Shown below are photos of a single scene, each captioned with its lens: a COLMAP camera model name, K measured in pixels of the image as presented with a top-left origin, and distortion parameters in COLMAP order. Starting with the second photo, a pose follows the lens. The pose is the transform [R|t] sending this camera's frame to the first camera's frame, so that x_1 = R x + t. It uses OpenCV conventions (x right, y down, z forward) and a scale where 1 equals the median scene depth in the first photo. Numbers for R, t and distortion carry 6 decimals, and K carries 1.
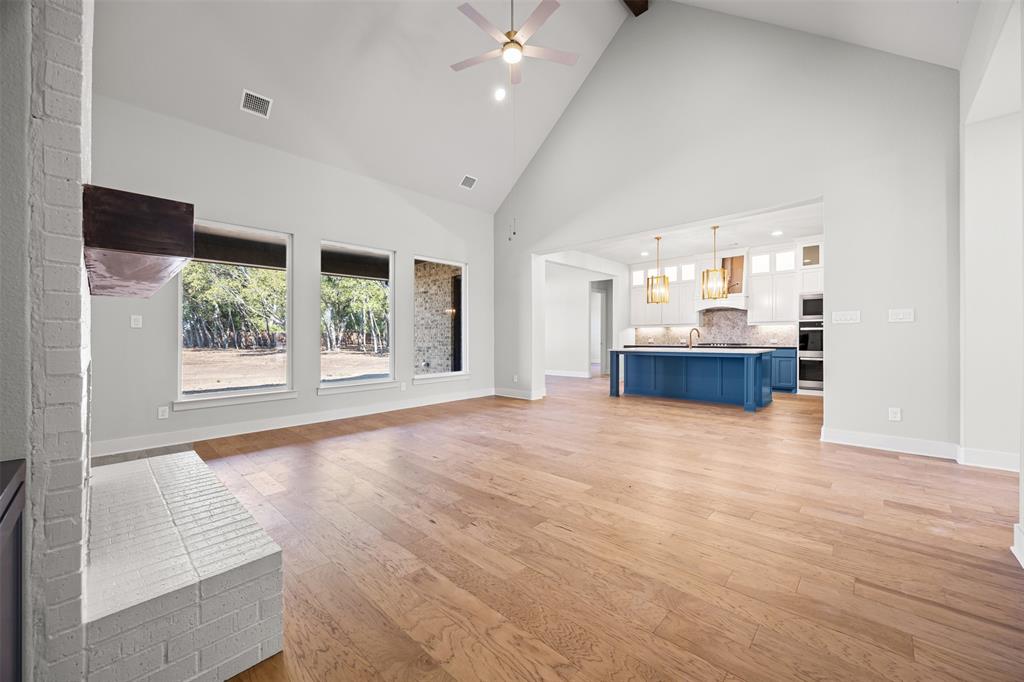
lens RADIAL K [[388.7, 0, 515.1], [0, 388.7, 337.8], [0, 0, 1]] dist [-0.001090, -0.000102]
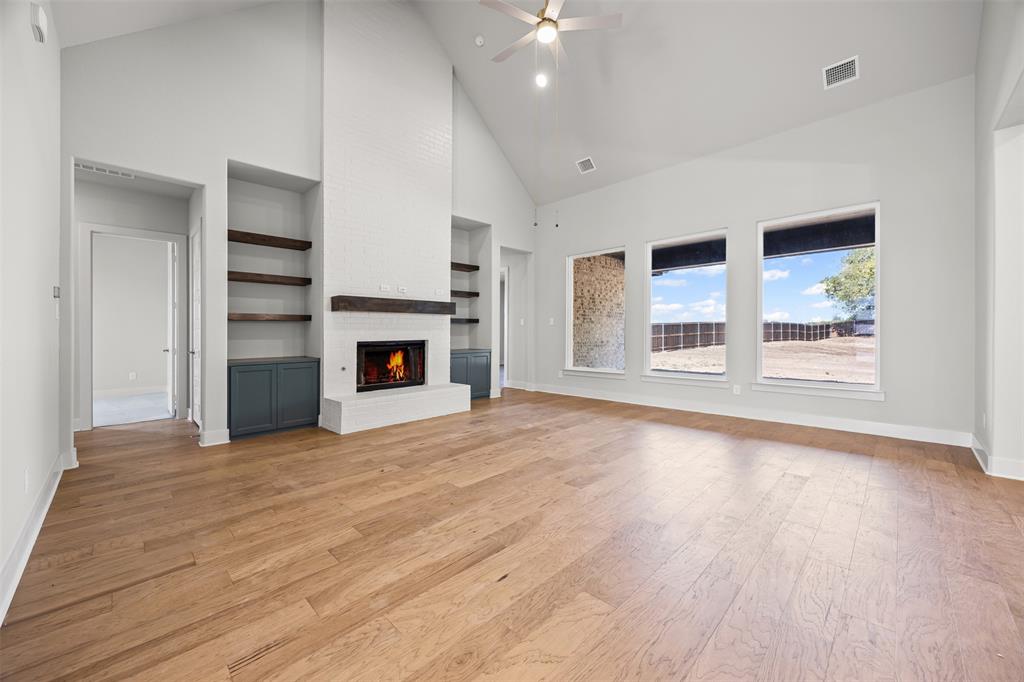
lens RADIAL K [[395.3, 0, 509.3], [0, 395.3, 331.0], [0, 0, 1]] dist [0.001204, 0.000157]
pose [[-0.035416, 0.003204, -0.999368, 1.226082], [0.005928, 0.999978, 0.002995, -0.008566], [0.999355, -0.005818, -0.035434, 1.208991]]
